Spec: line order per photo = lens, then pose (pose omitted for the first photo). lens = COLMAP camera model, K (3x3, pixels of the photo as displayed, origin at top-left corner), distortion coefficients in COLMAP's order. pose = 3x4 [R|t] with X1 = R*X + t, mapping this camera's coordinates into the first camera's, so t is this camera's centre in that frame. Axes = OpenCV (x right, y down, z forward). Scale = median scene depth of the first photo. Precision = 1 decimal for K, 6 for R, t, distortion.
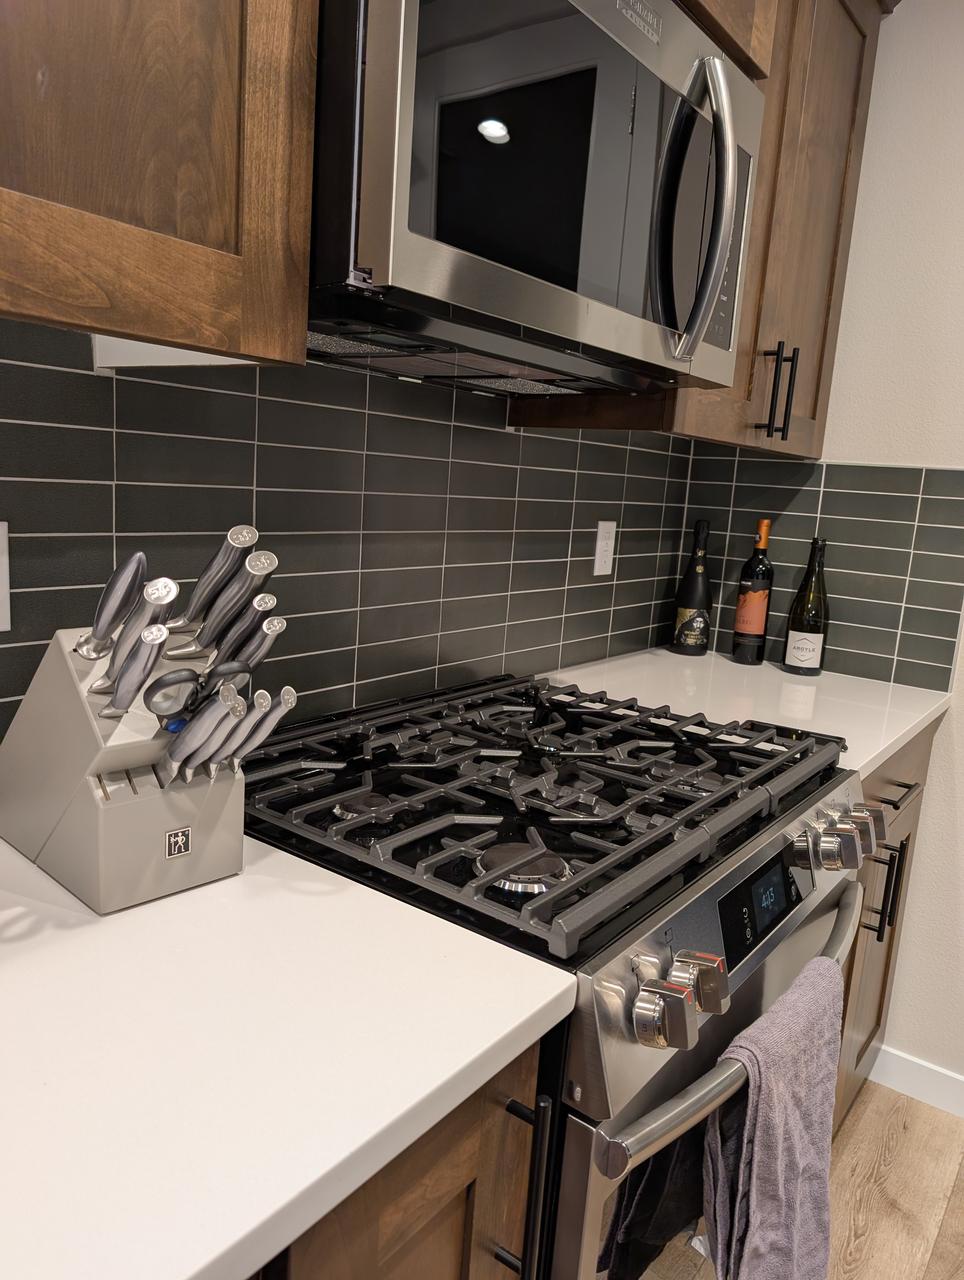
lens RADIAL K [[917.6, 0, 482.0], [0, 917.6, 640.0], [0, 0, 1]] dist [0.009637, -0.000294]
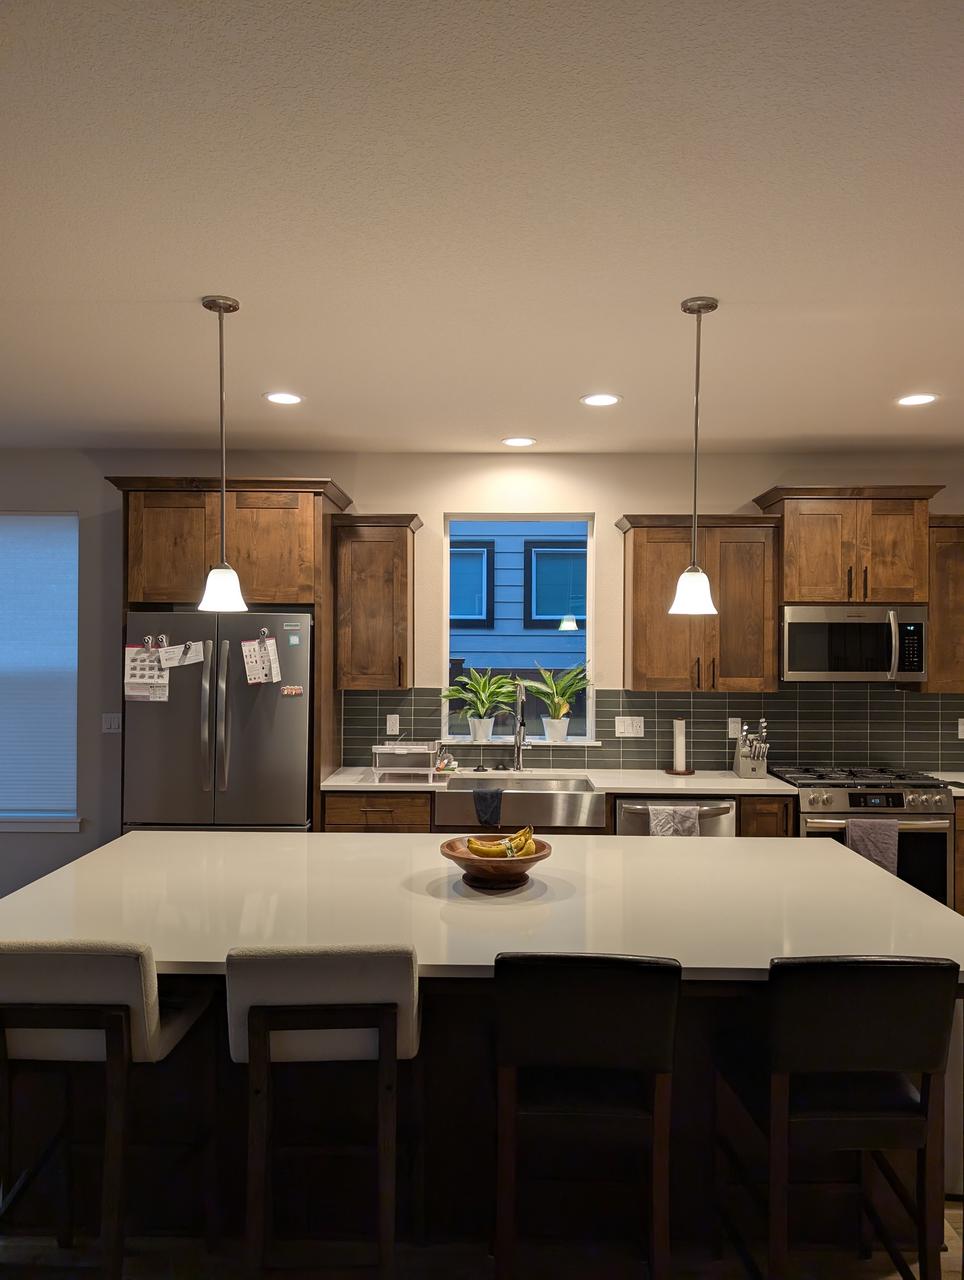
lens RADIAL K [[917.6, 0, 482.0], [0, 917.6, 640.0], [0, 0, 1]] dist [0.009637, -0.000294]
pose [[0.599687, -0.065990, -0.797509, 3.411921], [-0.105160, 0.981453, -0.160286, 0.525327], [0.793295, 0.179987, 0.581625, -4.027100]]
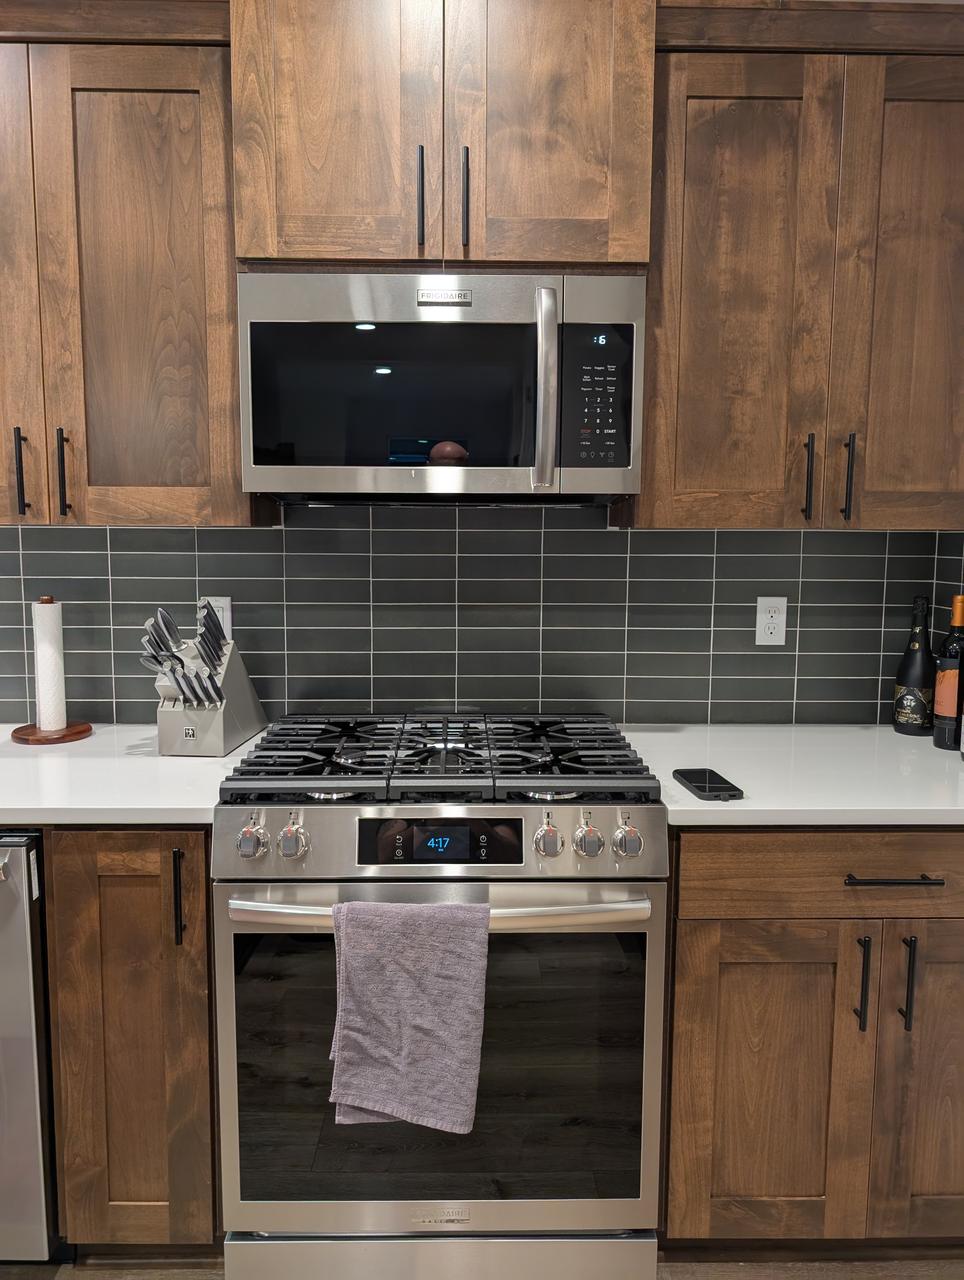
lens RADIAL K [[885.5, 0, 480.0], [0, 885.5, 625.8], [0, 0, 1]] dist [0.008206, 0.001646]
pose [[0.622810, 0.024620, -0.781986, 1.793654], [-0.100996, 0.993672, -0.049154, -0.013512], [0.775827, 0.109591, 0.621355, 0.134301]]
